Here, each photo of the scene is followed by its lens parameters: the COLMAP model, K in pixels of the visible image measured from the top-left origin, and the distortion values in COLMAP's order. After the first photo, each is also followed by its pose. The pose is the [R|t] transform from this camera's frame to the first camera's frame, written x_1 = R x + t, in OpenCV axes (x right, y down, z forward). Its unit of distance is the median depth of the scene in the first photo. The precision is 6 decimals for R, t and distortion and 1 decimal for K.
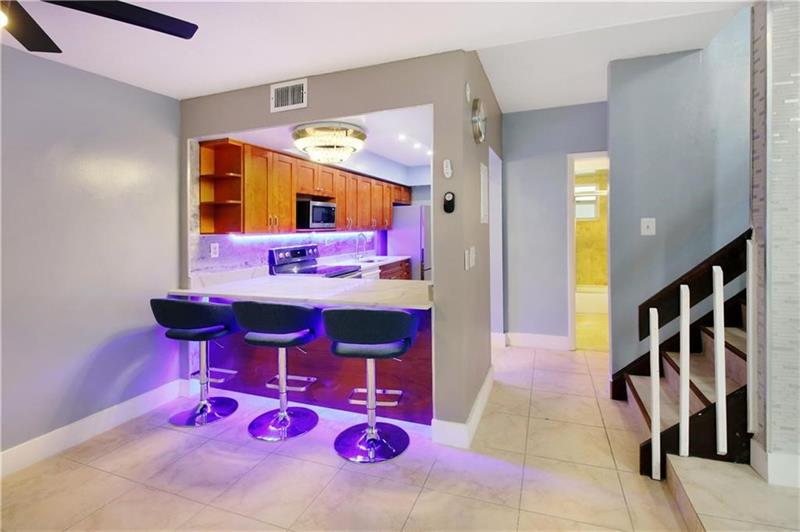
lens RADIAL K [[380.9, 0, 401.5], [0, 380.9, 236.0], [0, 0, 1]] dist [-0.003583, -0.010545]
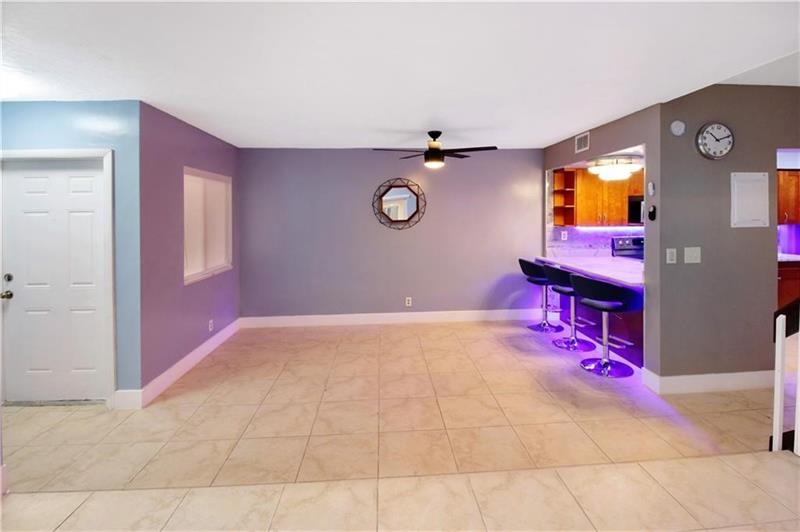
lens RADIAL K [[380.9, 0, 416.7], [0, 380.9, 218.0], [0, 0, 1]] dist [-0.003583, -0.010545]
pose [[0.420217, 0.018790, -0.907229, 0.658016], [-0.017438, 0.999768, 0.012629, -0.043735], [0.907256, 0.010513, 0.420448, -0.227730]]
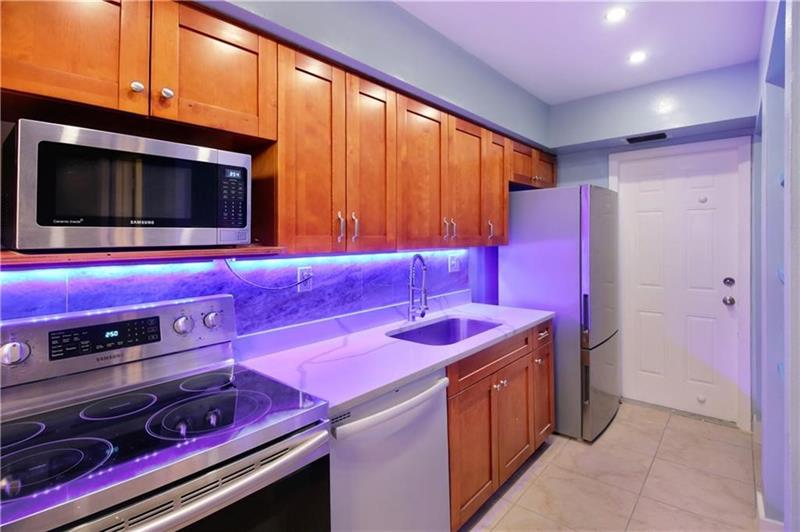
lens RADIAL K [[380.9, 0, 413.7], [0, 380.9, 246.4], [0, 0, 1]] dist [-0.003583, -0.010545]
pose [[0.940155, 0.006860, -0.340679, 0.038241], [-0.006309, 0.999976, 0.002726, -0.026900], [0.340690, -0.000413, 0.940176, 0.979671]]
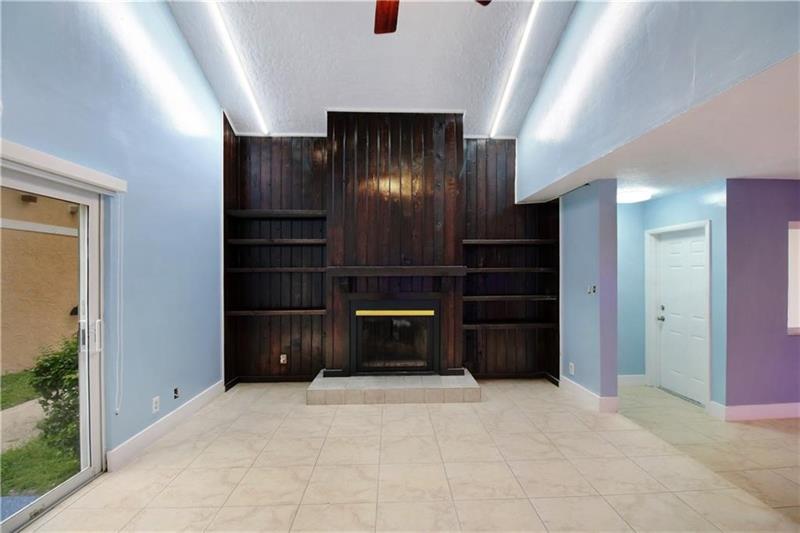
lens RADIAL K [[380.9, 0, 401.7], [0, 380.9, 272.5], [0, 0, 1]] dist [-0.003583, -0.010545]
pose [[-0.922312, 0.031852, -0.385131, 0.897537], [0.021014, 0.999257, 0.032317, -0.073667], [0.385874, 0.021713, -0.922296, 0.213632]]
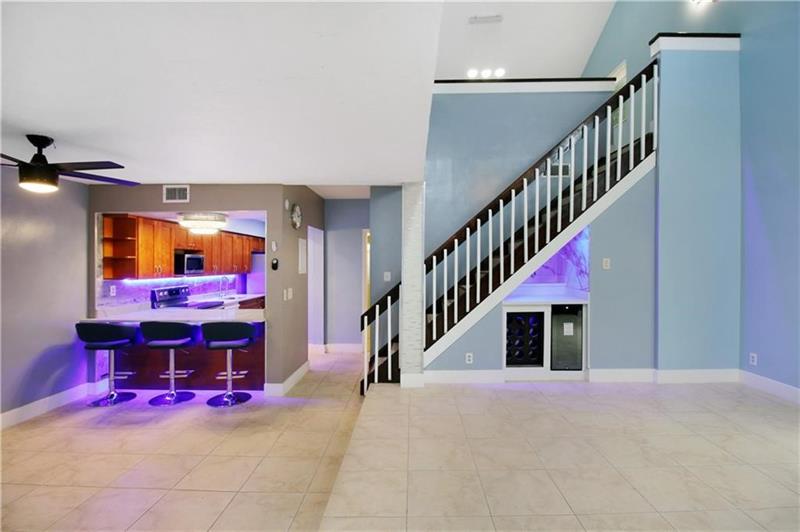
lens RADIAL K [[380.9, 0, 407.7], [0, 380.9, 269.9], [0, 0, 1]] dist [-0.003583, -0.010545]
pose [[0.937257, 0.008890, 0.348527, 0.040450], [-0.004831, 0.999910, -0.012514, -0.025065], [-0.348607, 0.010045, 0.937215, -0.644835]]
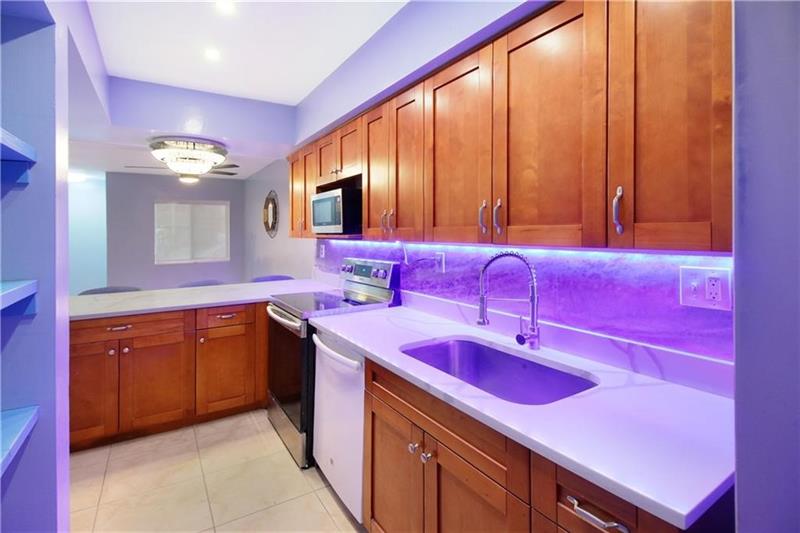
lens RADIAL K [[380.9, 0, 383.8], [0, 380.9, 250.8], [0, 0, 1]] dist [-0.003583, -0.010545]
pose [[-0.619579, 0.061983, -0.782484, 0.262603], [0.003513, 0.997086, 0.076201, -0.046486], [0.784927, 0.044464, -0.617991, 1.715478]]
